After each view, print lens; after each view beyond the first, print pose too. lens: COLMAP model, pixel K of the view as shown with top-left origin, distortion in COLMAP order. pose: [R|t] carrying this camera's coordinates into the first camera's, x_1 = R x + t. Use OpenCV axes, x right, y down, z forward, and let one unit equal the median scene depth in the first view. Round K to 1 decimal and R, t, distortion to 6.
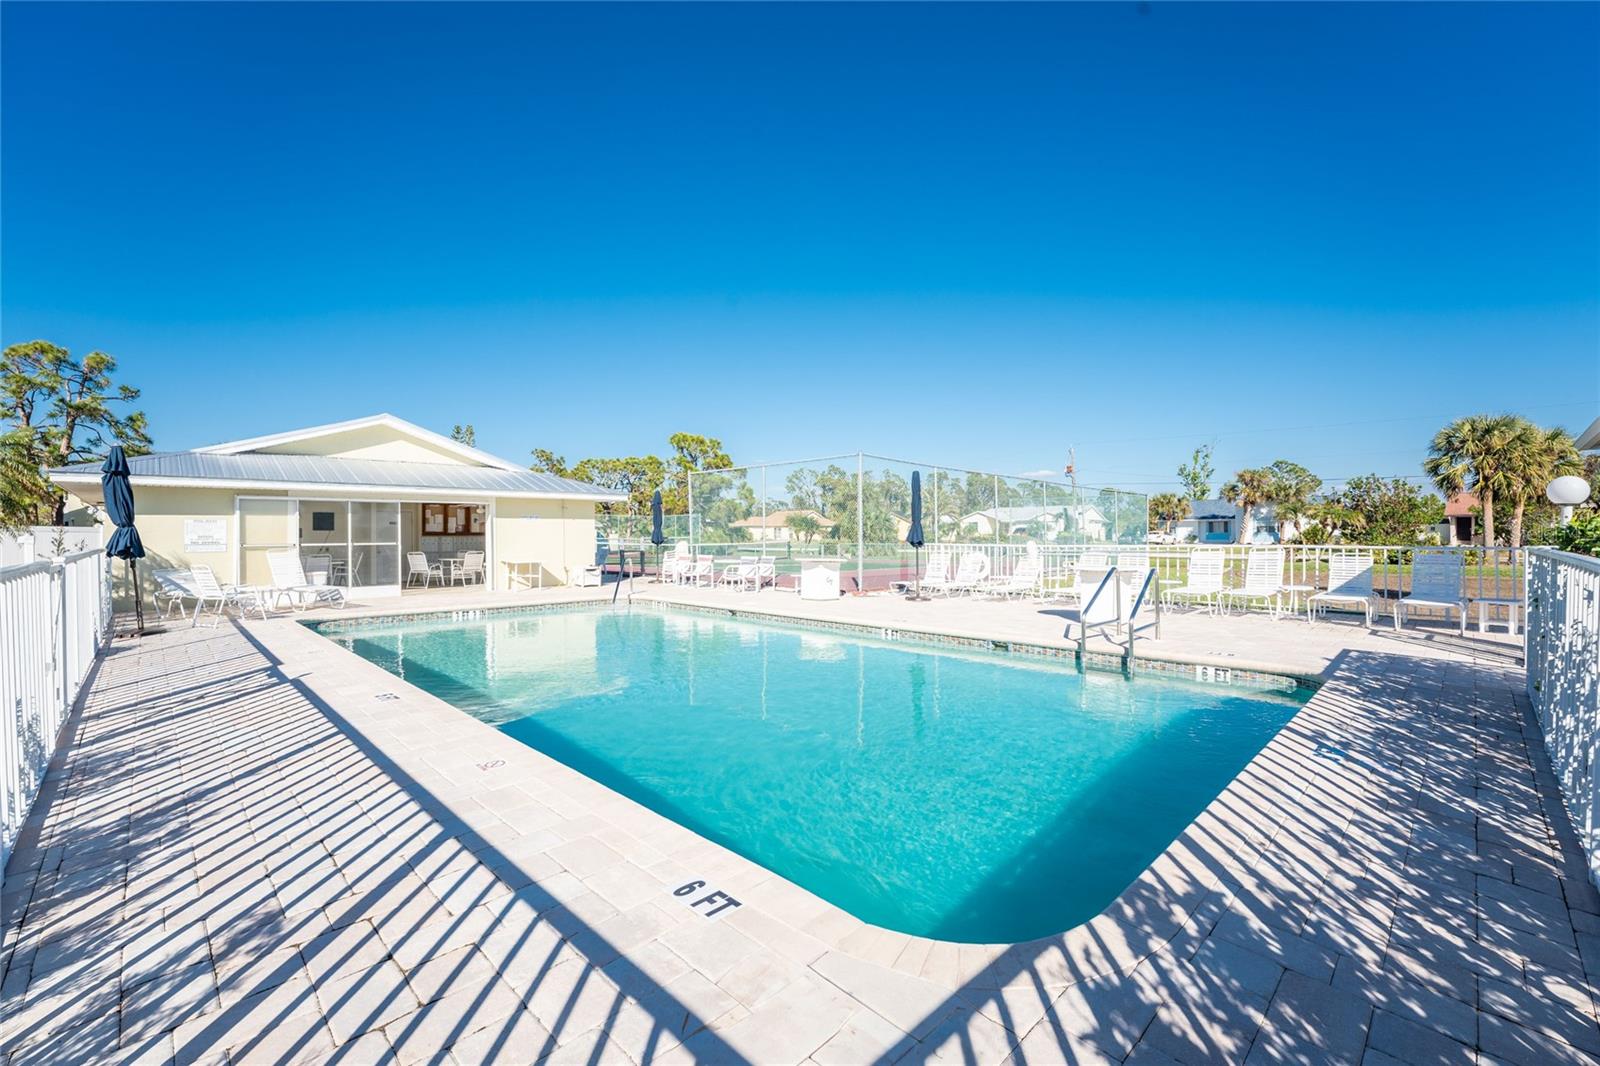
lens RADIAL K [[658.8, 0, 800.0], [0, 658.8, 533.0], [0, 0, 1]] dist [0.000494, 0.000265]
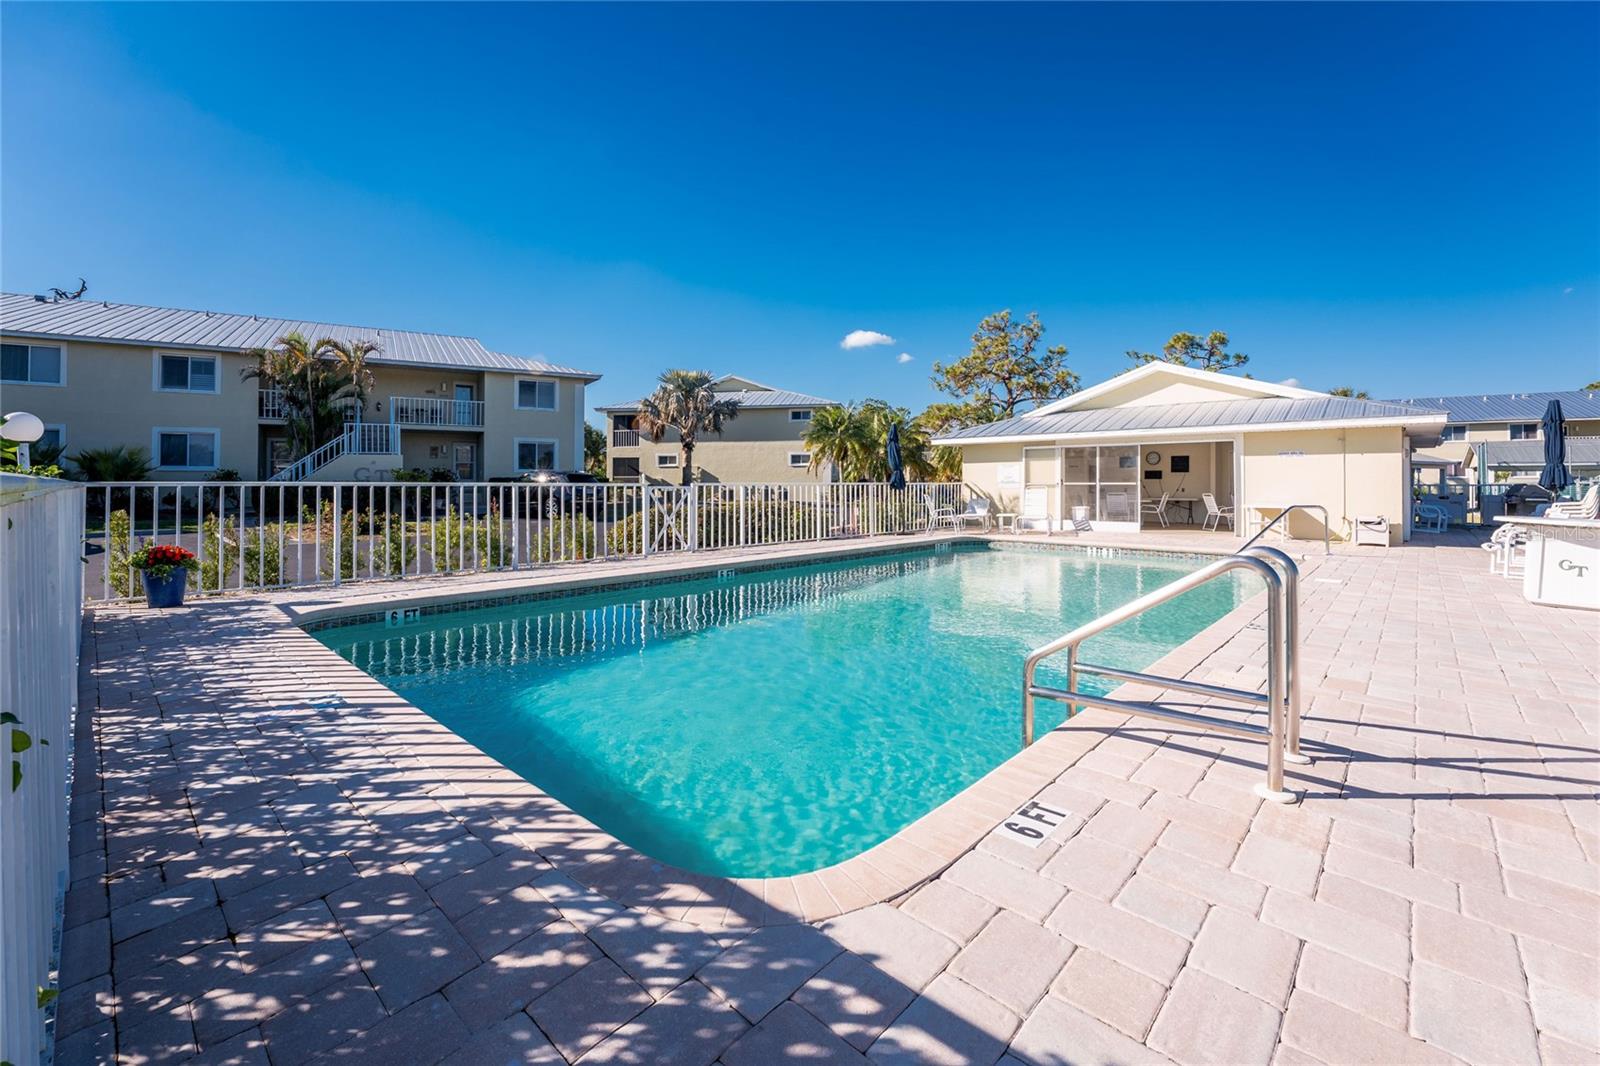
lens RADIAL K [[666.3, 0, 793.4], [0, 666.3, 512.8], [0, 0, 1]] dist [-0.000551, -0.000075]
pose [[0.037926, 0.049937, -0.998032, 0.485069], [0.000647, 0.998749, 0.049997, 0.009250], [0.999280, -0.002541, 0.037846, 0.452166]]
